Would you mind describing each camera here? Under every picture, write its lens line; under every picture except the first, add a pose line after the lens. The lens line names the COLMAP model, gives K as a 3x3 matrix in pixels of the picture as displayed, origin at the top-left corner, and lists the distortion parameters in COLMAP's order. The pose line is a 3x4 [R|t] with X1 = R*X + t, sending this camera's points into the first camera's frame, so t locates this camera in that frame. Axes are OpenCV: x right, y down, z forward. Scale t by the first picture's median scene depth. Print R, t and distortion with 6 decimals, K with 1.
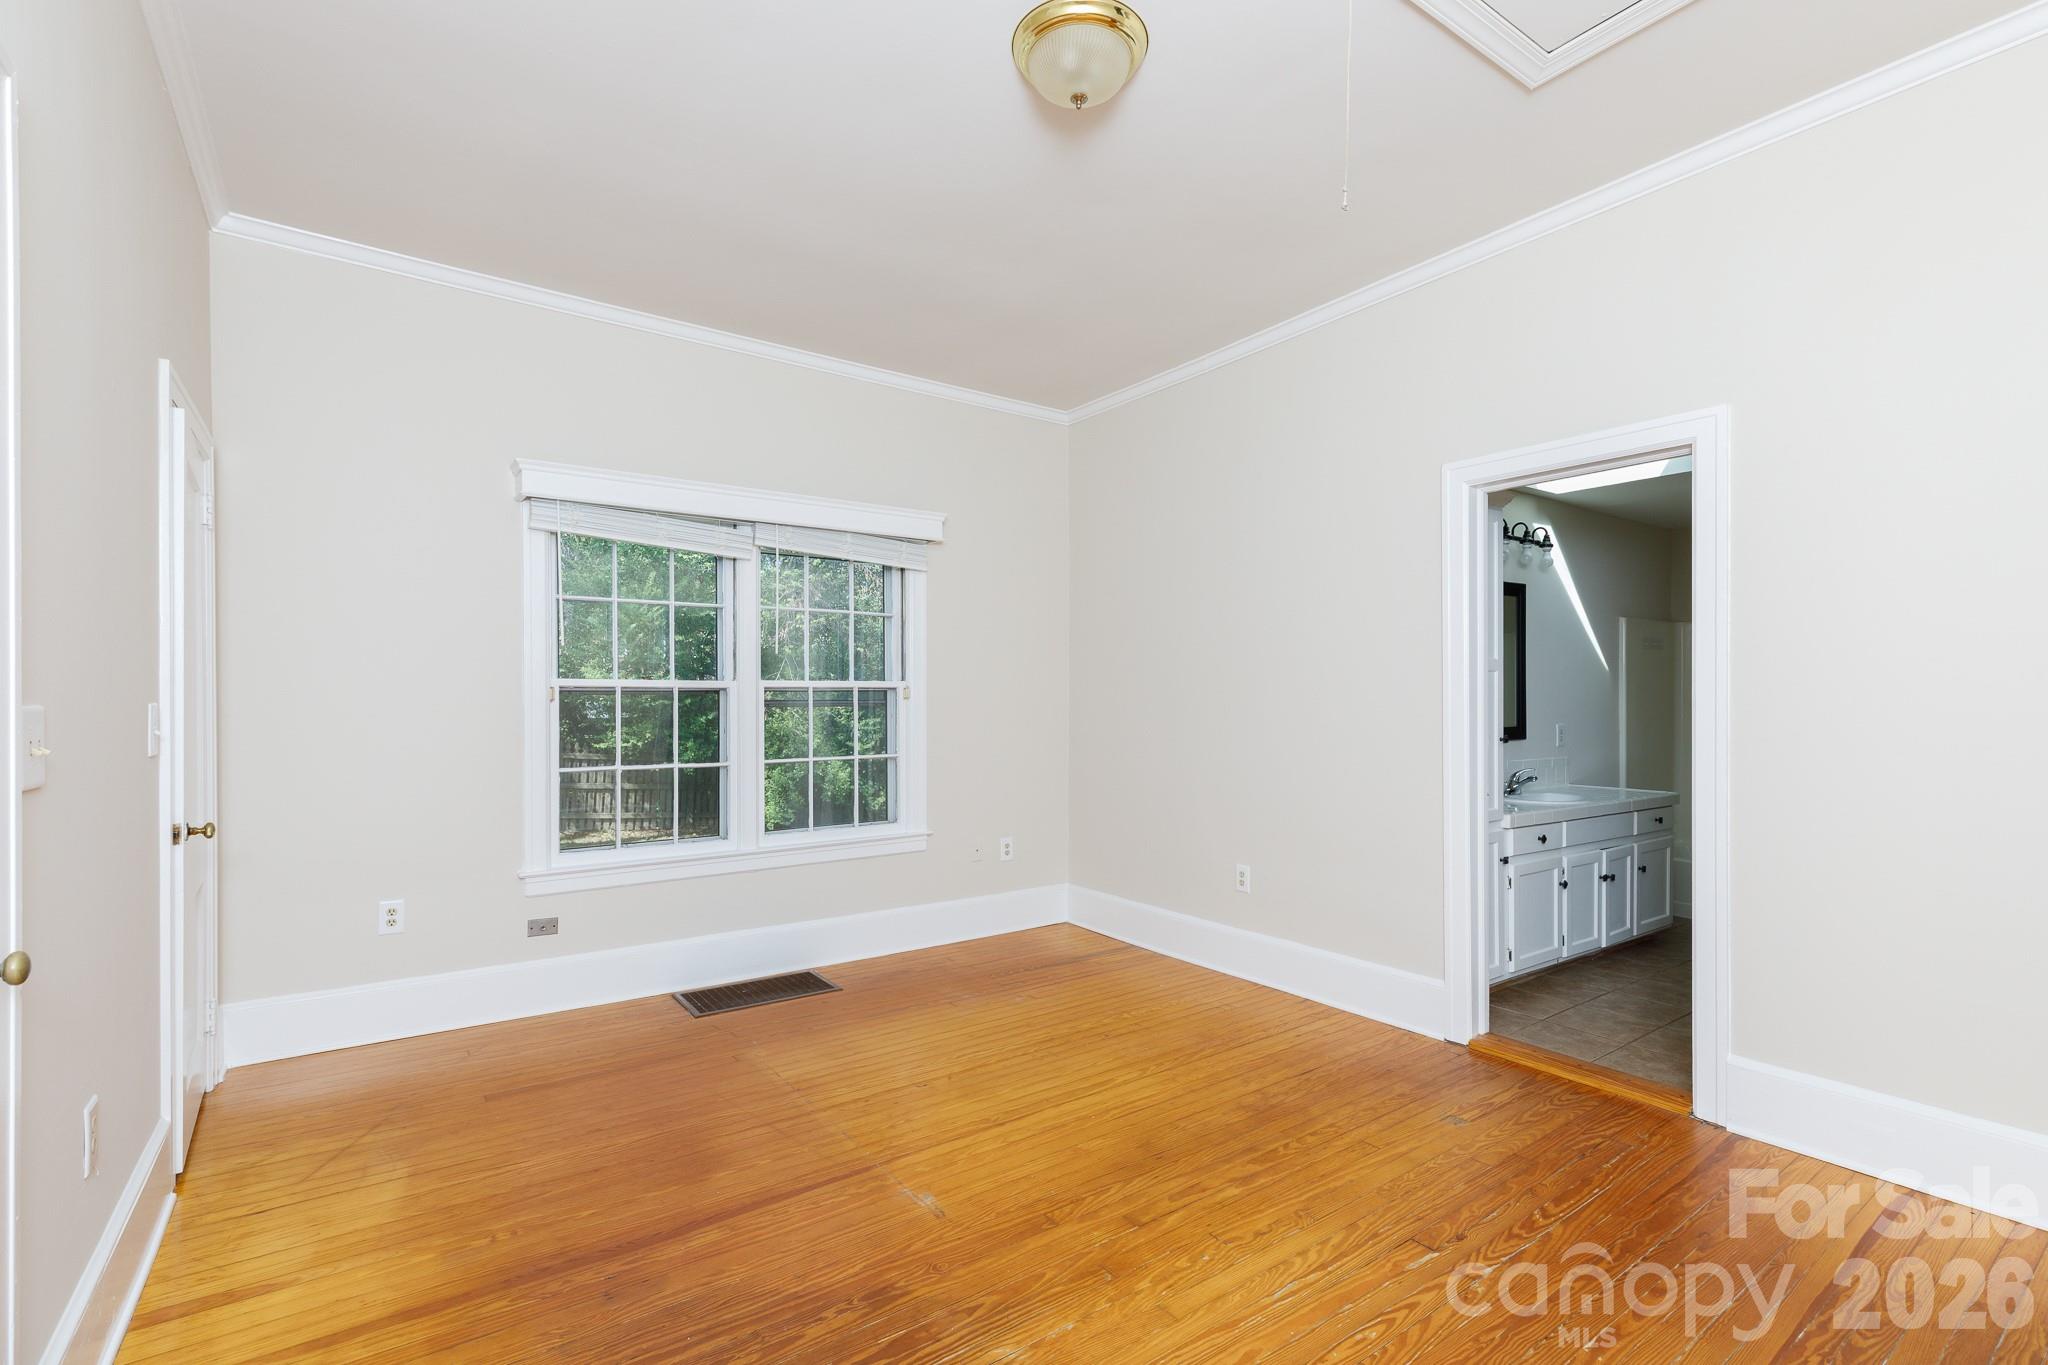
lens RADIAL K [[926.7, 0, 997.5], [0, 926.7, 708.6], [0, 0, 1]] dist [0.005409, 0.000184]
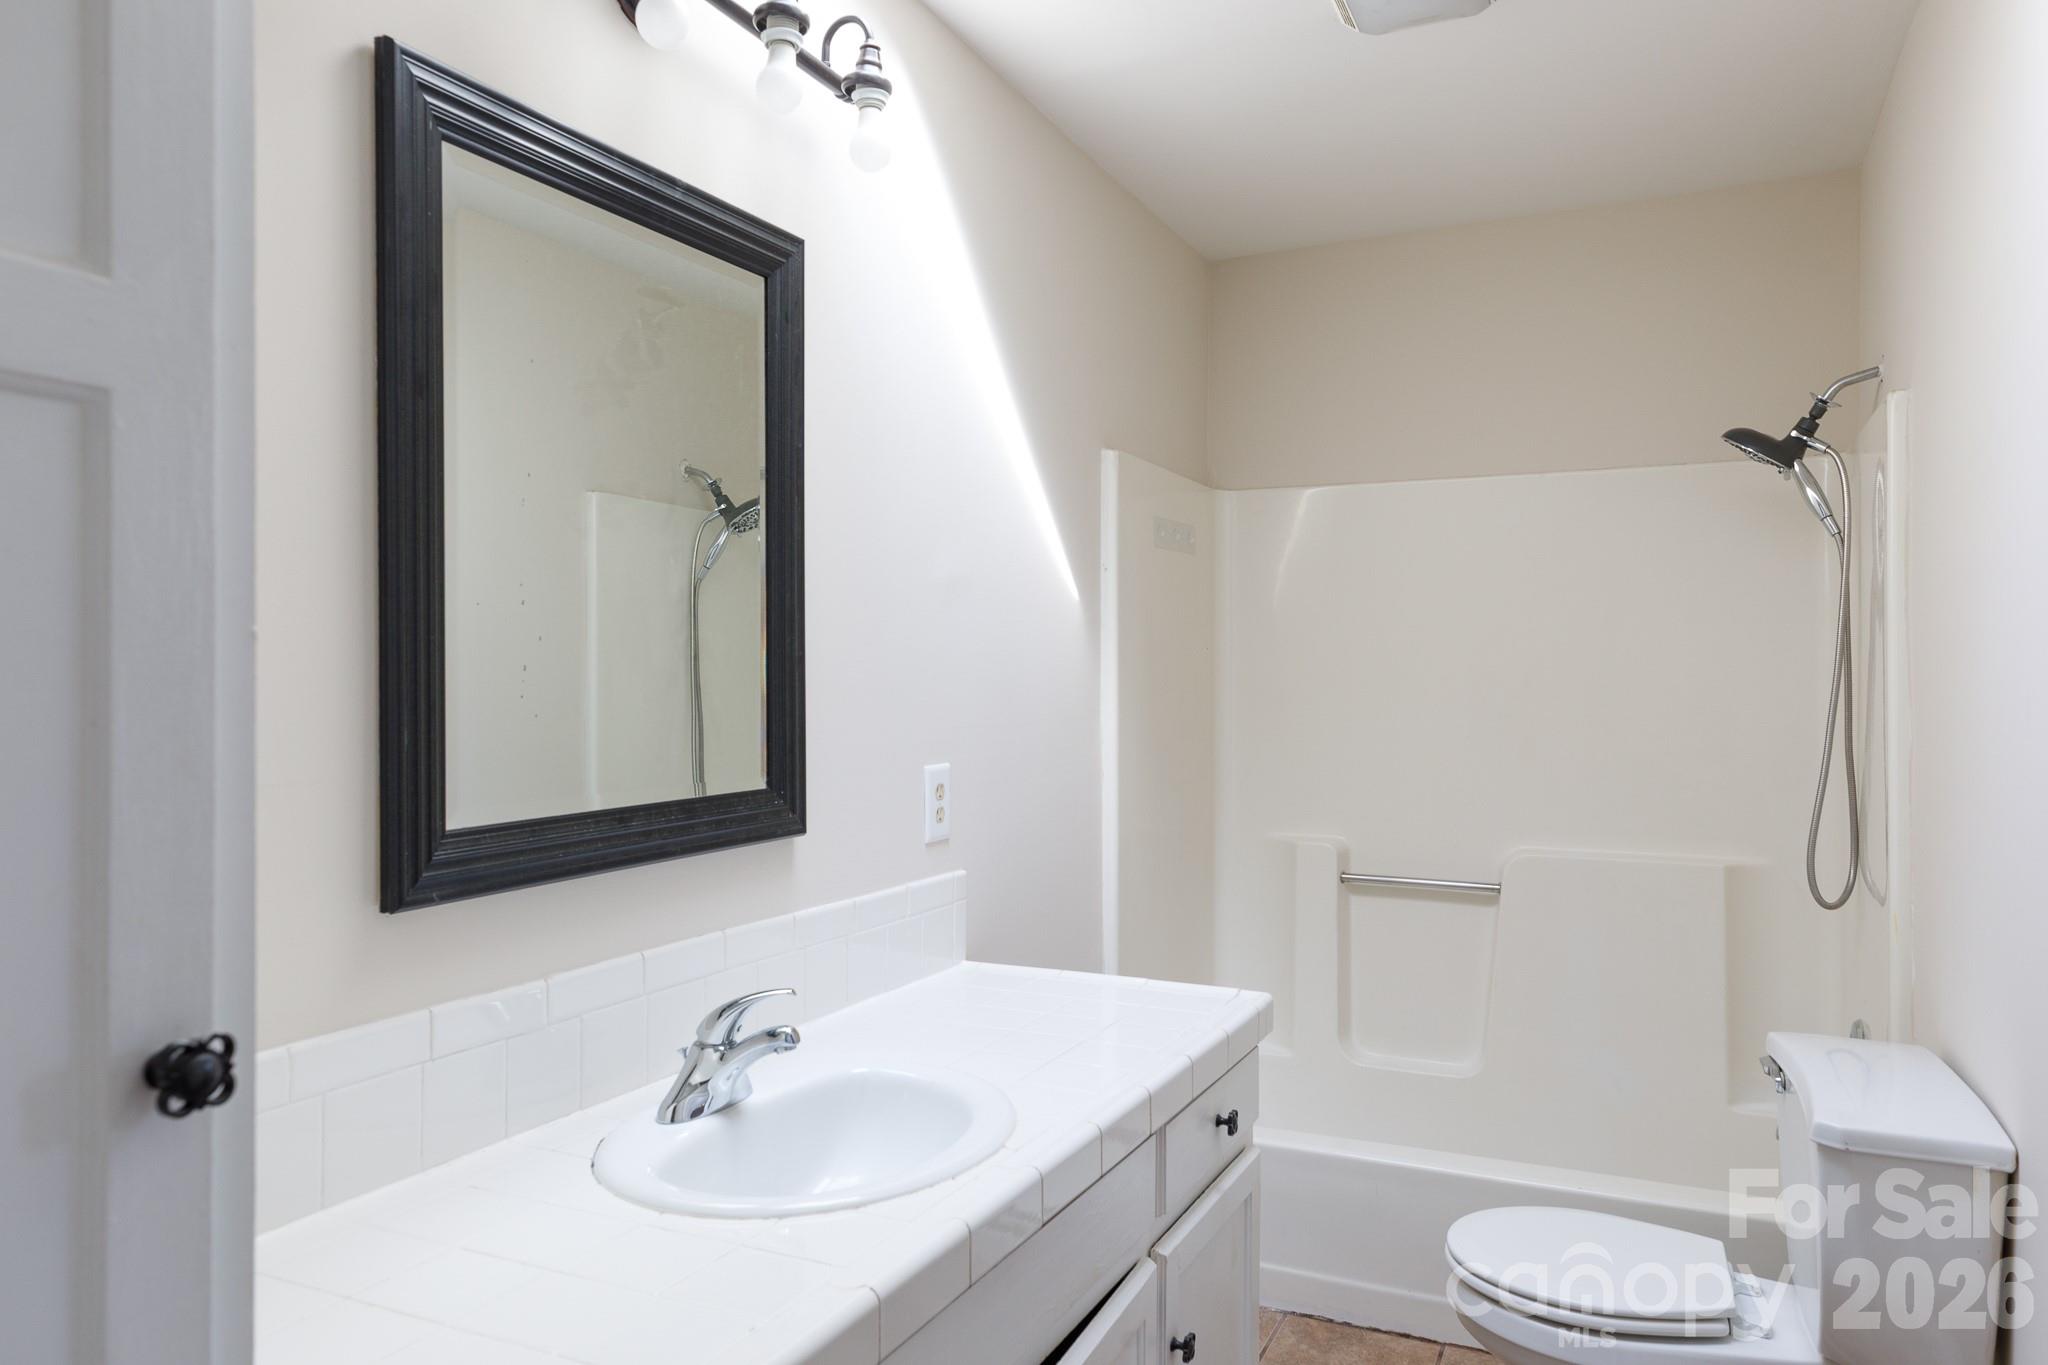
lens RADIAL K [[1383.9, 0, 1009.8], [0, 1383.9, 685.9], [0, 0, 1]] dist [0.021224, -0.018588]
pose [[0.864767, -0.002703, 0.502166, 0.834535], [0.005937, 0.999971, -0.004842, -0.012346], [-0.502138, 0.007168, 0.864758, 1.252369]]
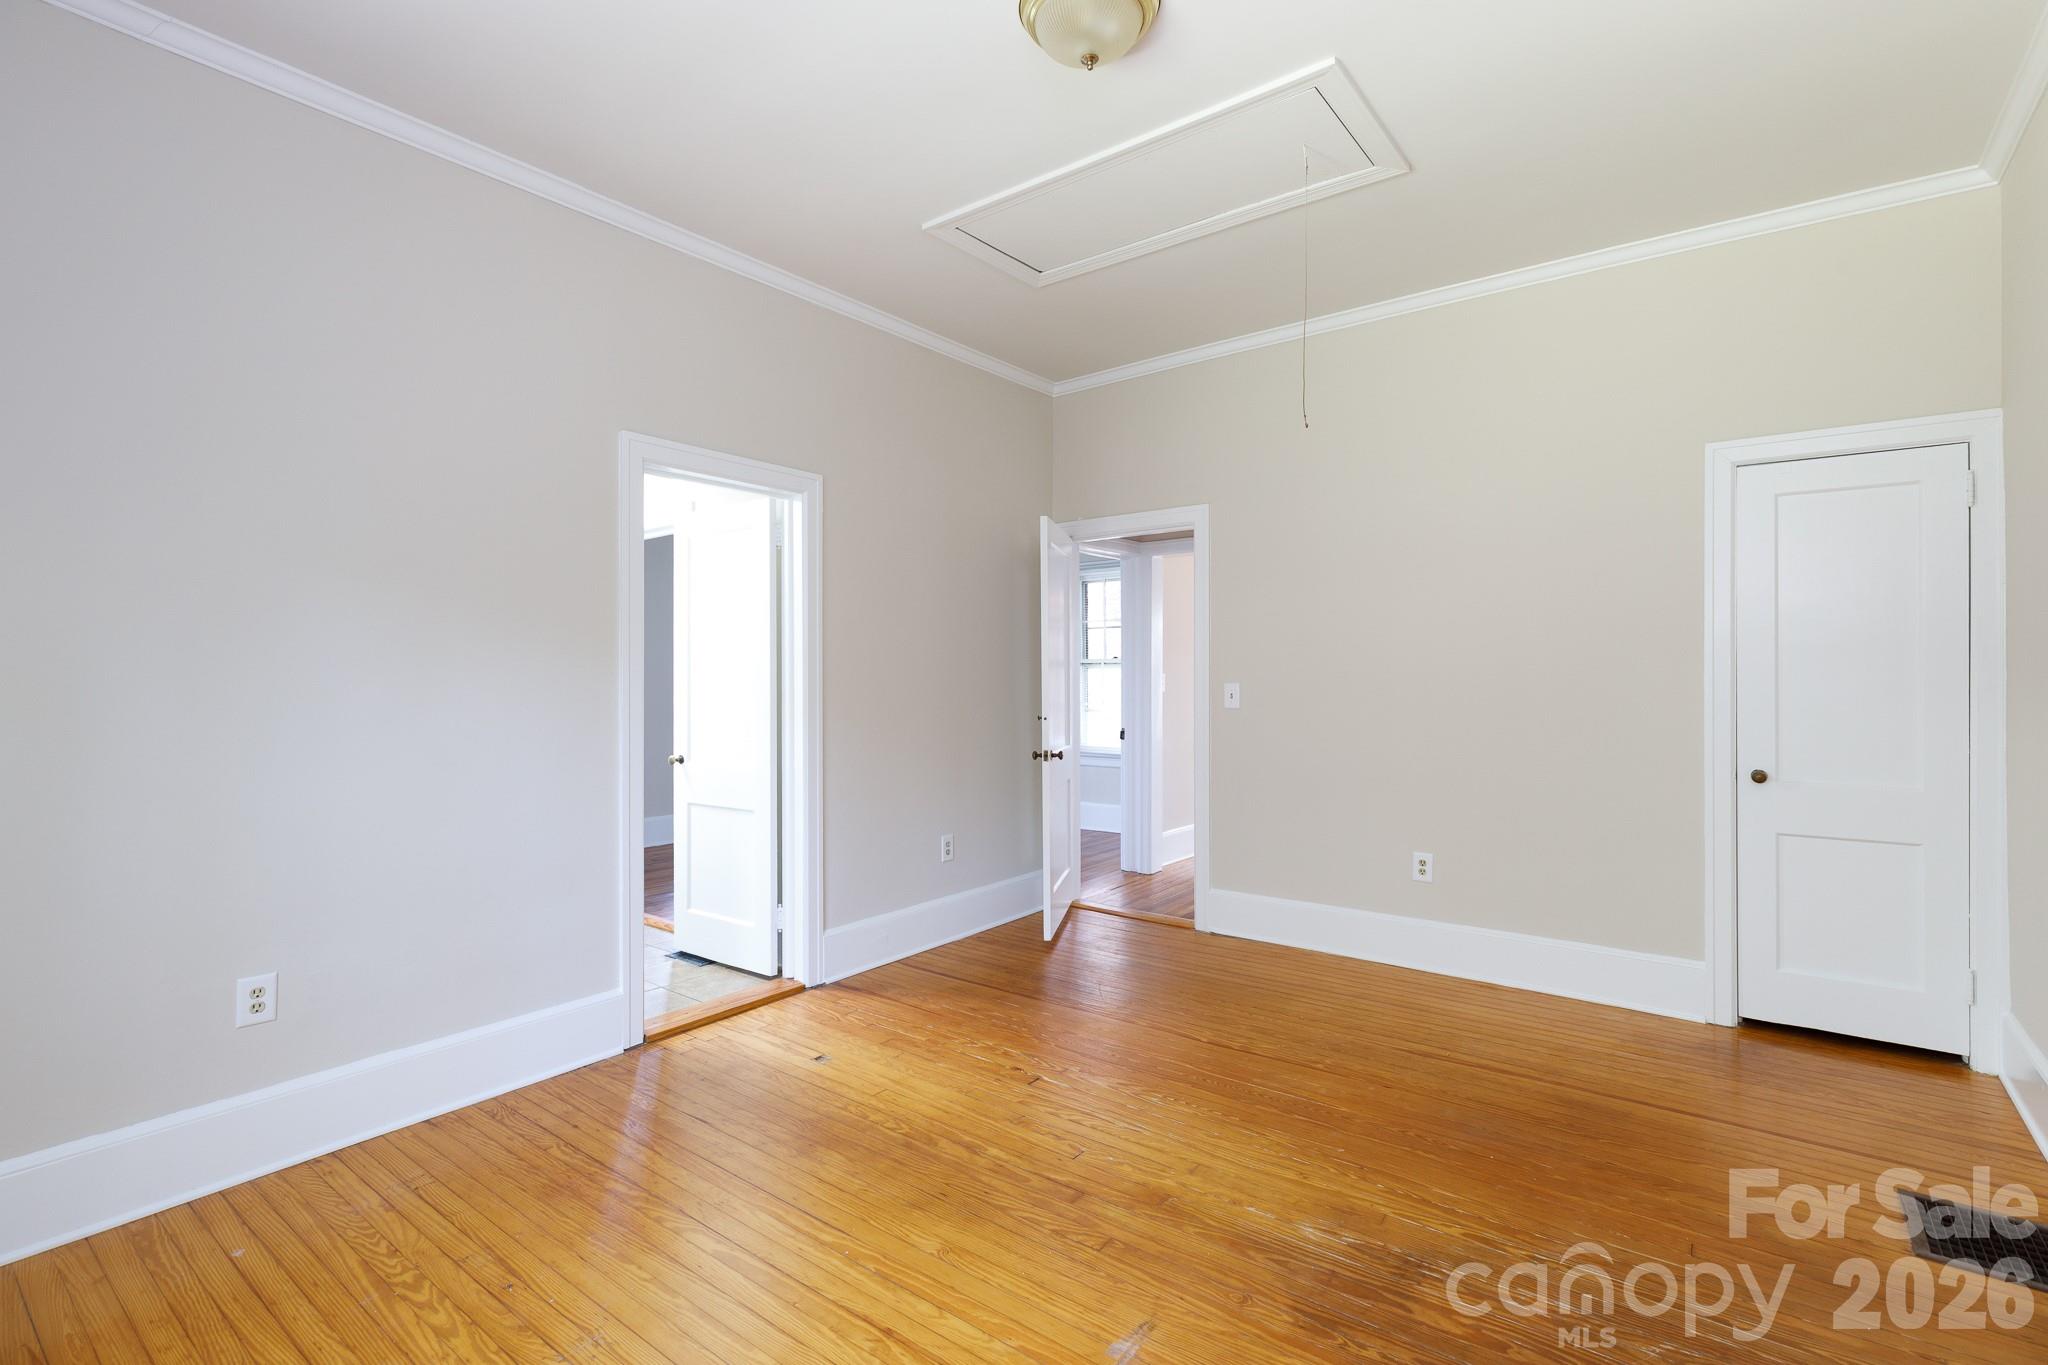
lens RADIAL K [[926.7, 0, 1042.2], [0, 926.7, 681.7], [0, 0, 1]] dist [0.005409, 0.000184]
pose [[-0.326203, 0.002716, 0.945296, -0.736105], [0.009896, 0.999951, 0.000542, -0.011381], [-0.945248, 0.009531, -0.326214, 1.249208]]
